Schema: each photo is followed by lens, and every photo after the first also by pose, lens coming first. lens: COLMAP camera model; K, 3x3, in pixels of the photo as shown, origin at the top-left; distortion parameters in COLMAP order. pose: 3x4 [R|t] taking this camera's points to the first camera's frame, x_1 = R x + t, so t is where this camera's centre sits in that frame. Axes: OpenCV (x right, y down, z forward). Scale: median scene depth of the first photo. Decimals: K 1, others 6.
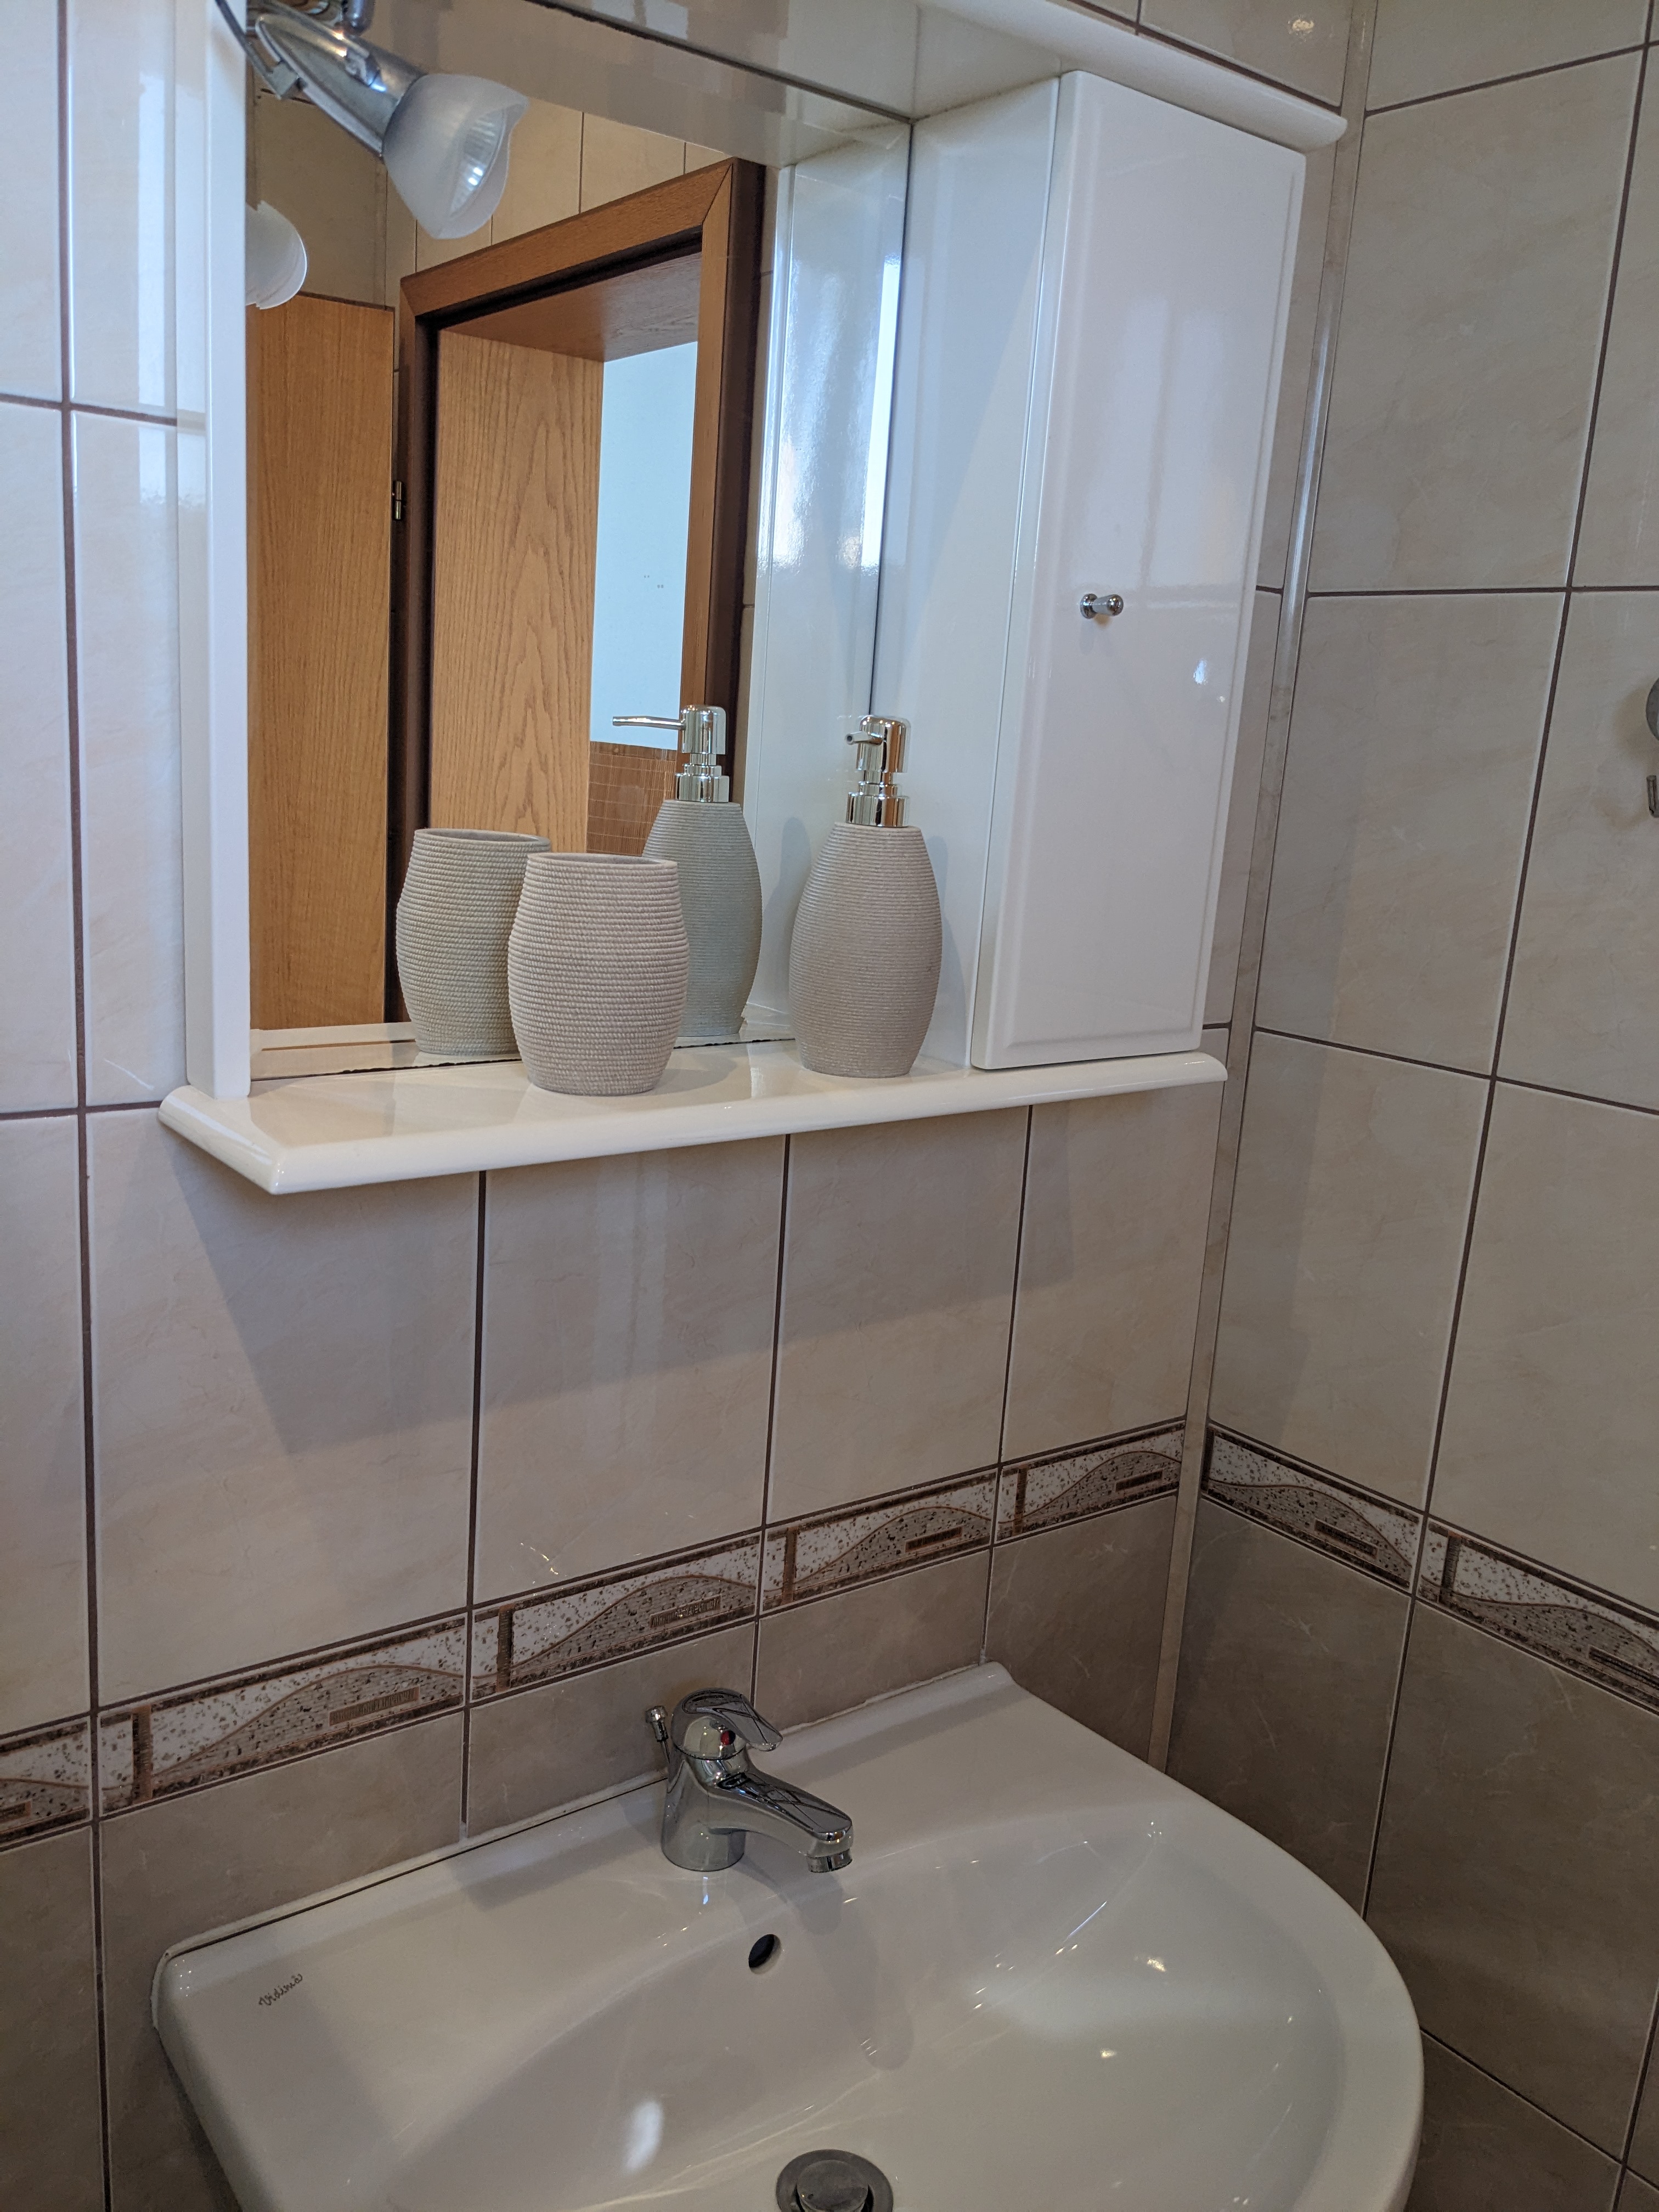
lens RADIAL K [[1782.8, 0, 829.5], [0, 1782.8, 1106.0], [0, 0, 1]] dist [0.003052, 0.000789]
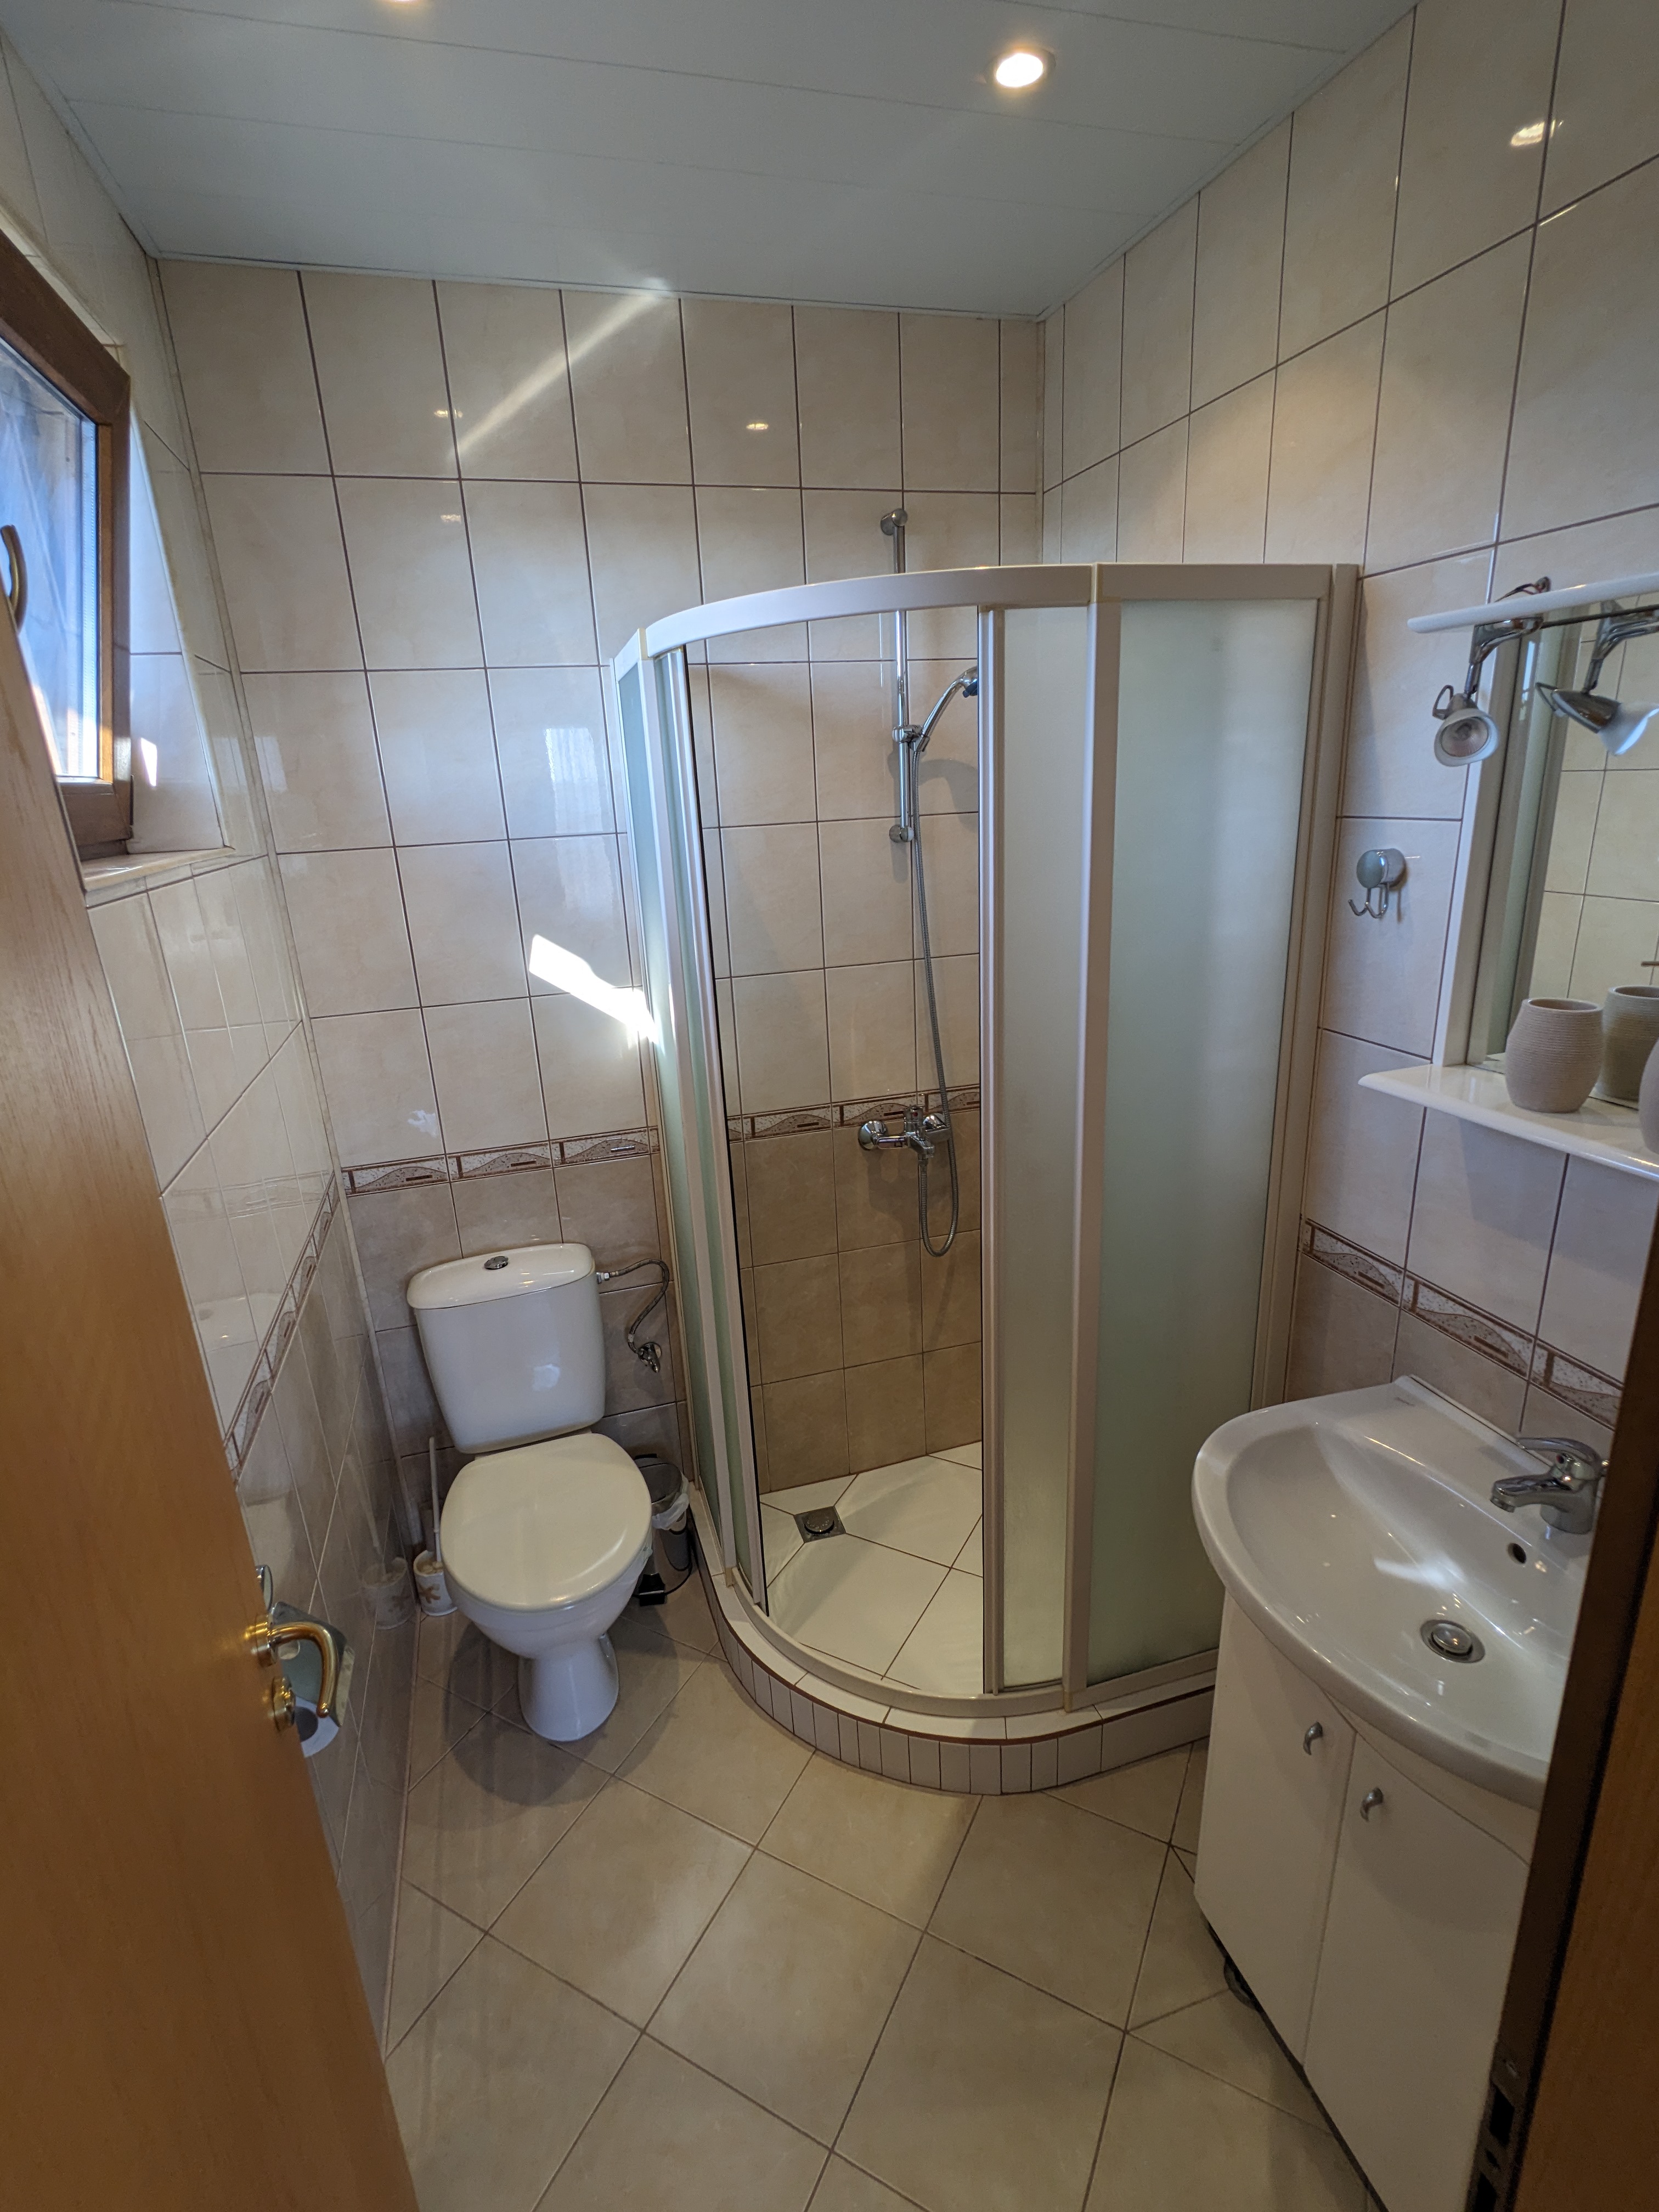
lens RADIAL K [[1059.9, 0, 819.2], [0, 1059.9, 1113.8], [0, 0, 1]] dist [-0.011020, 0.005956]
pose [[-0.360017, 0.238239, -0.902014, 1.284989], [-0.174898, 0.932469, 0.316089, -0.243438], [0.916405, 0.271558, -0.294038, 0.526841]]
